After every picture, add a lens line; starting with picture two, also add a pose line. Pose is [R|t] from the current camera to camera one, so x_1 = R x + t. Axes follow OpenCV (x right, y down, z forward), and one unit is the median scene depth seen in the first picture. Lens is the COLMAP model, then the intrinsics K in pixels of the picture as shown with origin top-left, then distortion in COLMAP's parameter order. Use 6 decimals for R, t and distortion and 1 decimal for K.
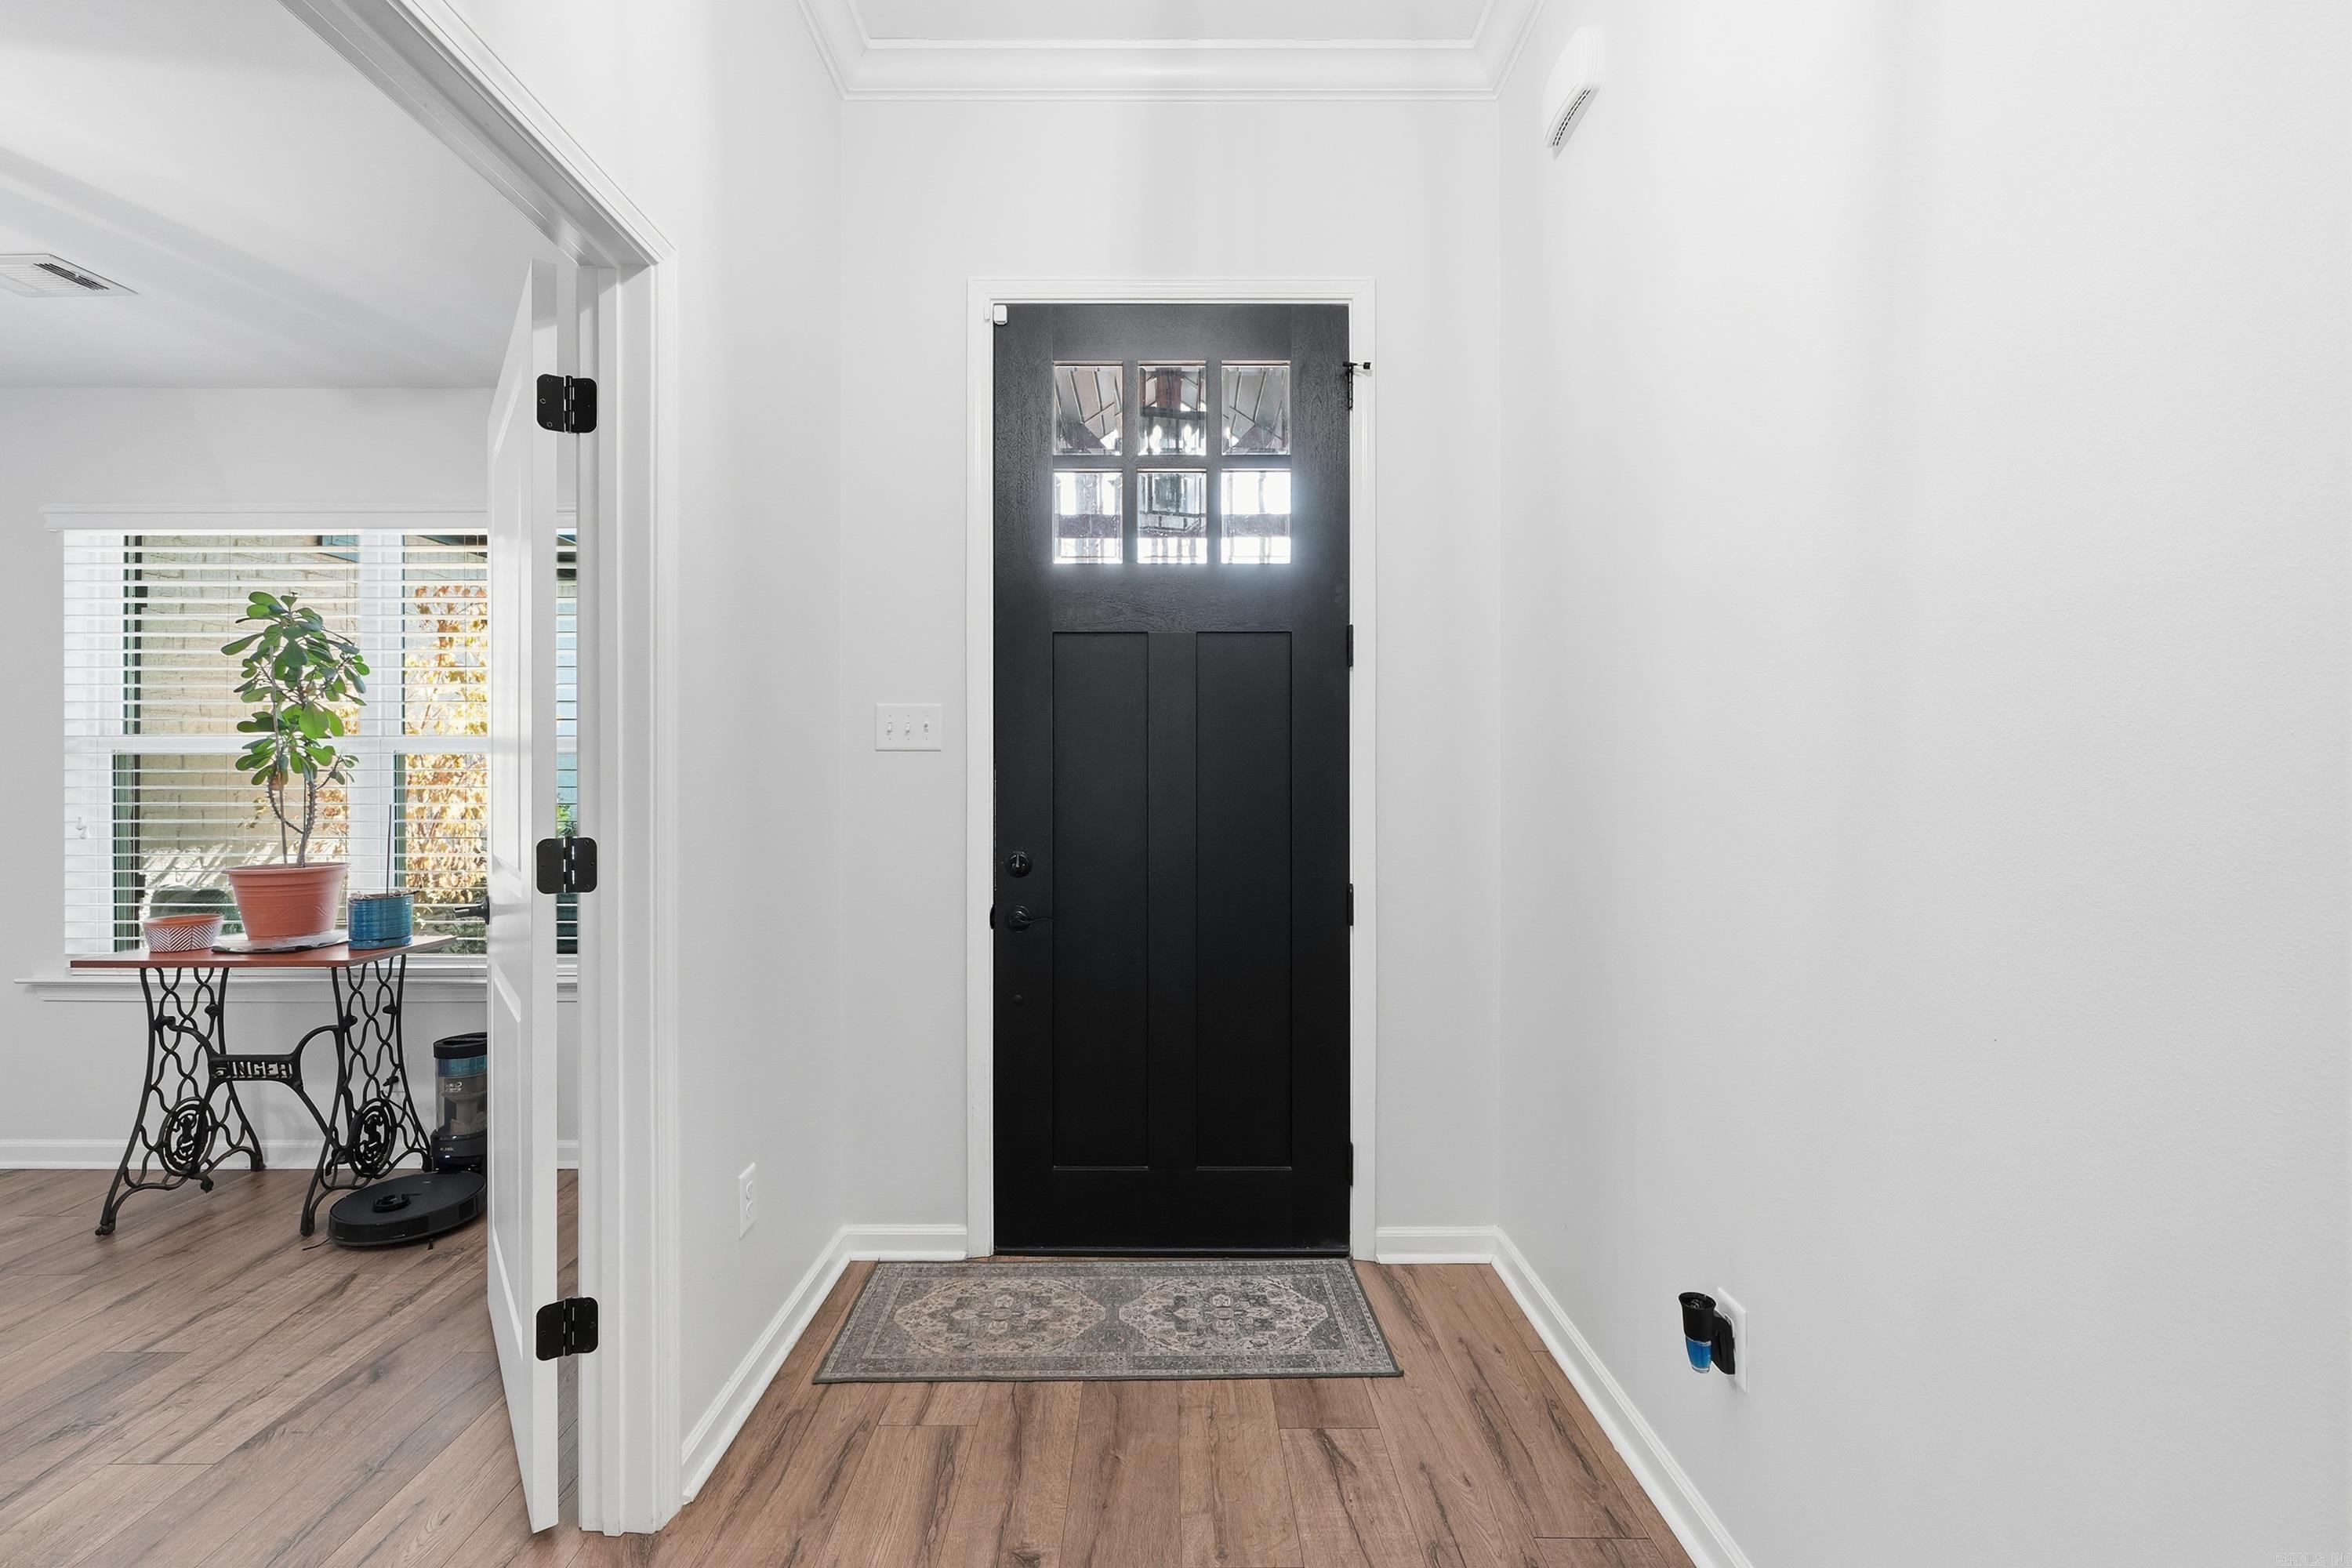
lens RADIAL K [[1025.8, 0, 1176.4], [0, 1025.8, 778.5], [0, 0, 1]] dist [-0.012017, 0.004881]
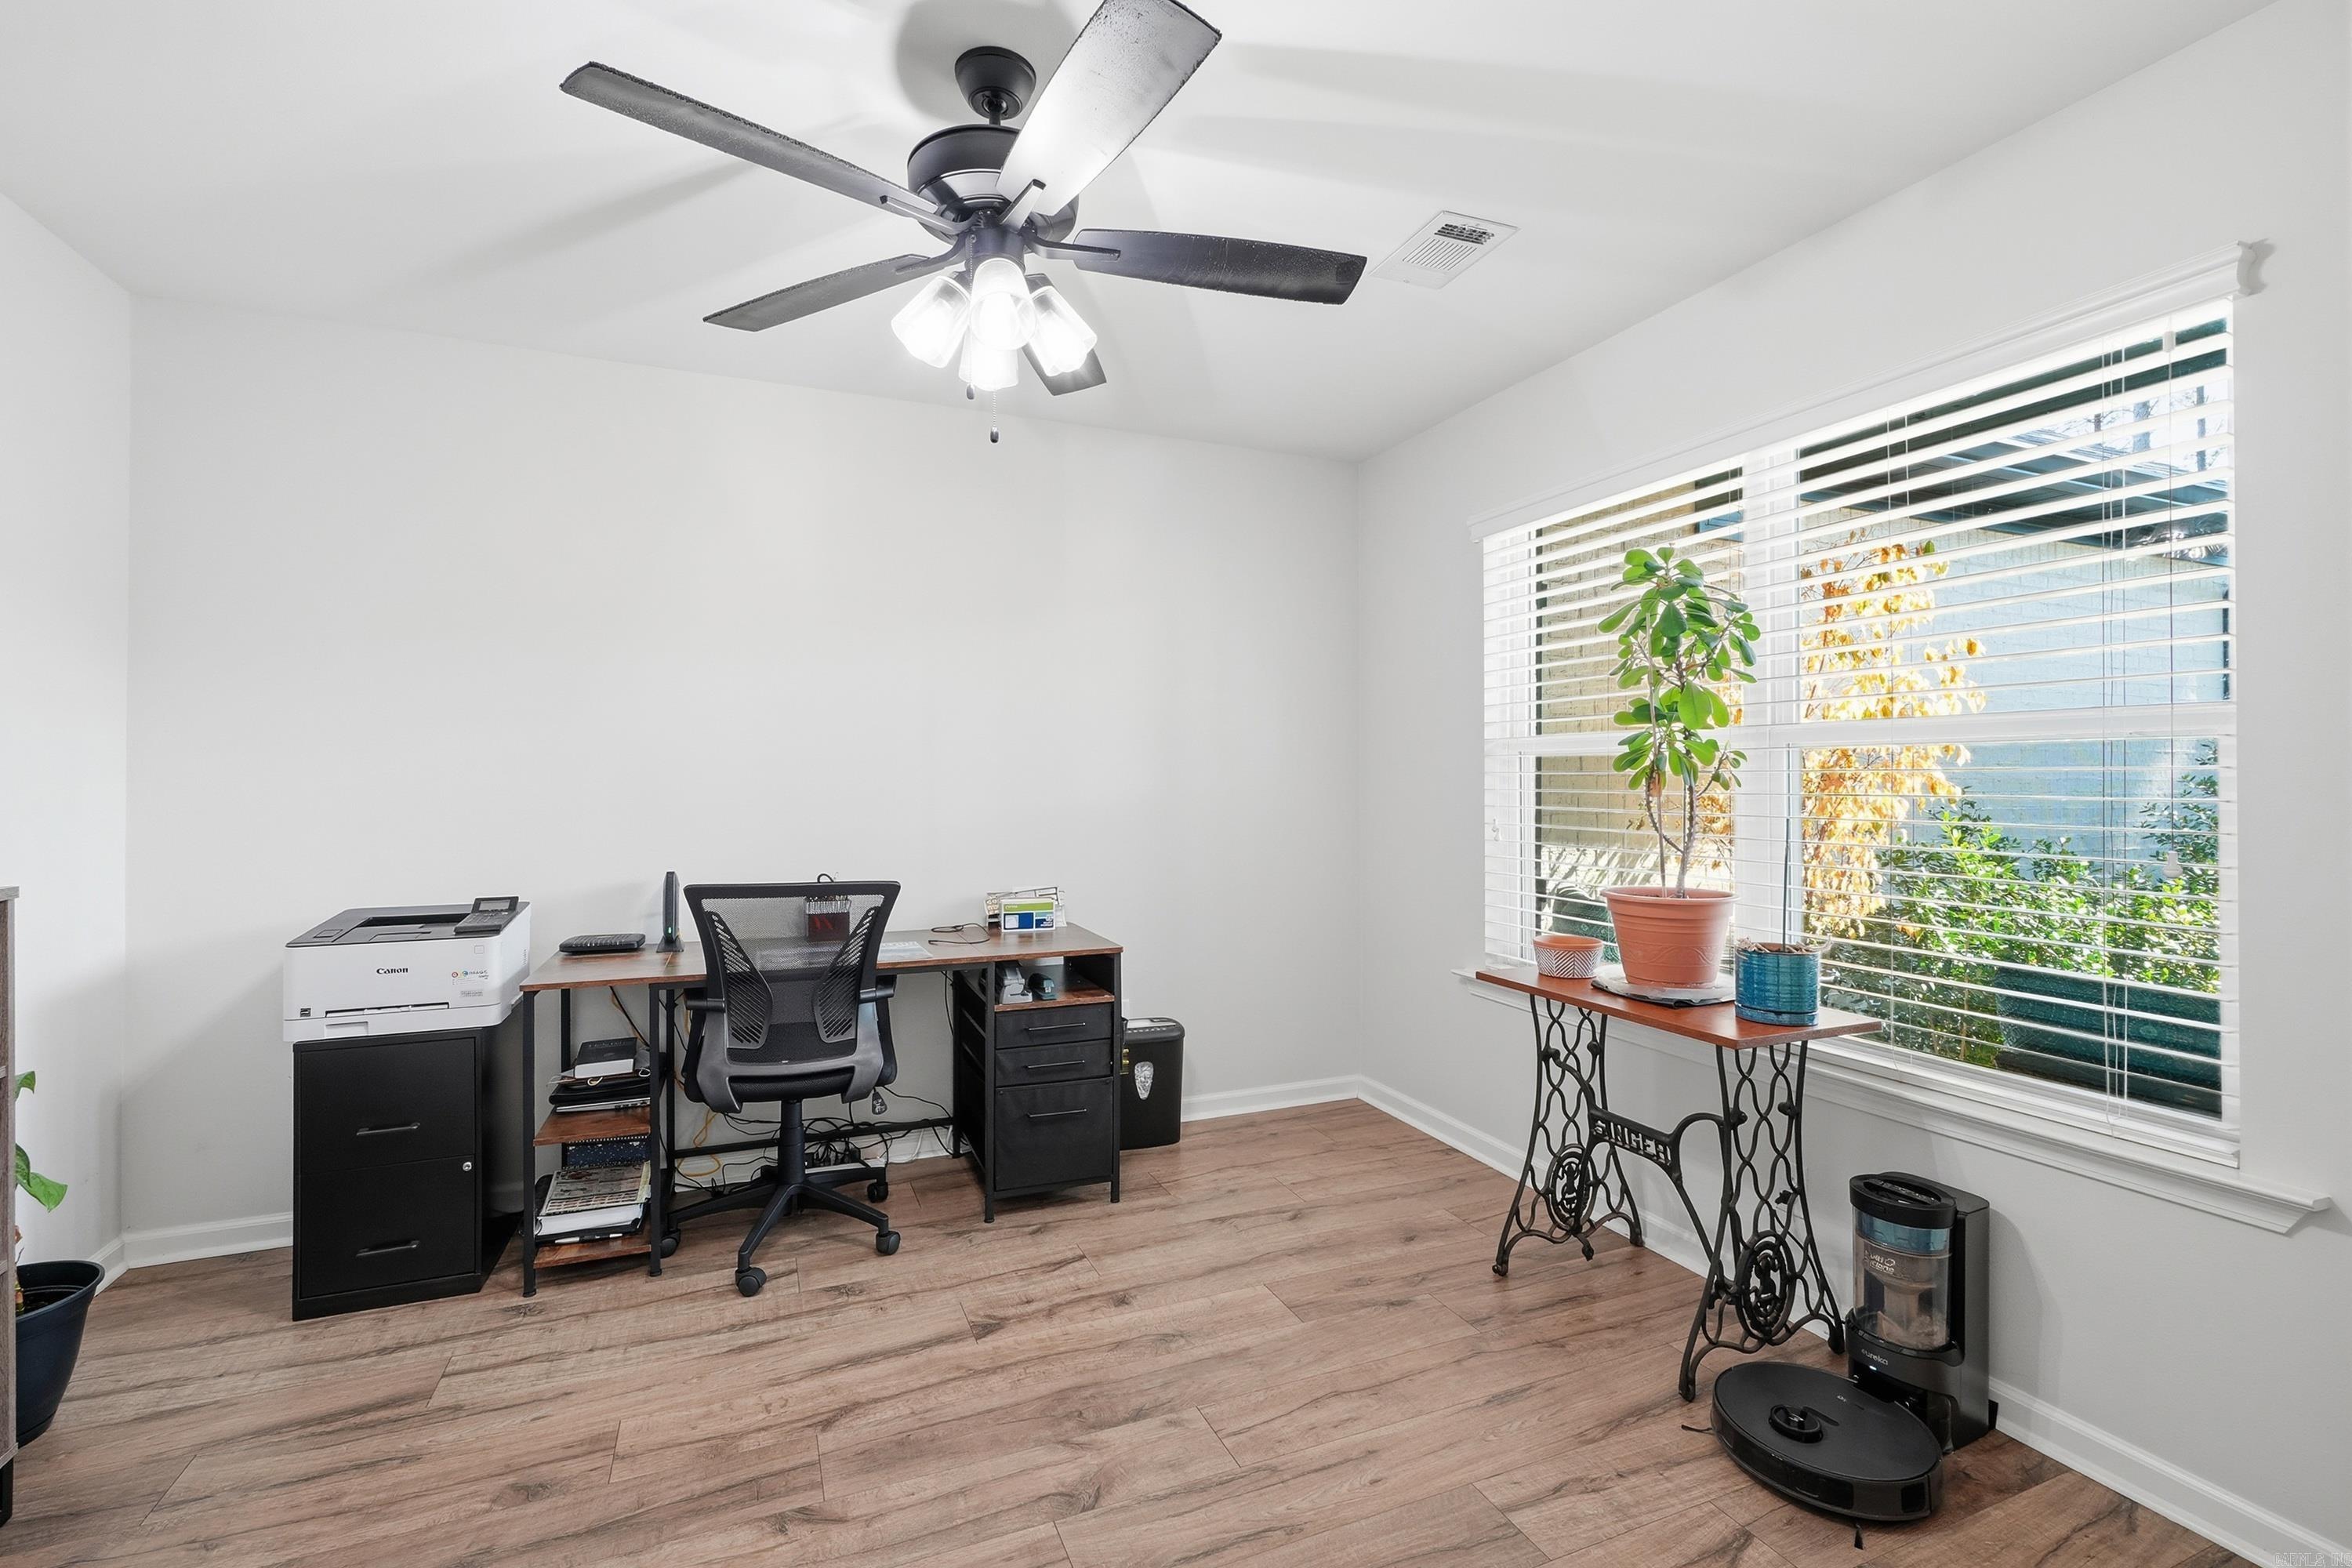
lens RADIAL K [[1025.8, 0, 1166.9], [0, 1025.8, 762.2], [0, 0, 1]] dist [-0.012017, 0.004881]
pose [[0.385879, -0.011480, -0.922478, -0.287905], [-0.003793, 0.999894, -0.014030, -0.002833], [0.922541, 0.008912, 0.385795, 0.335283]]
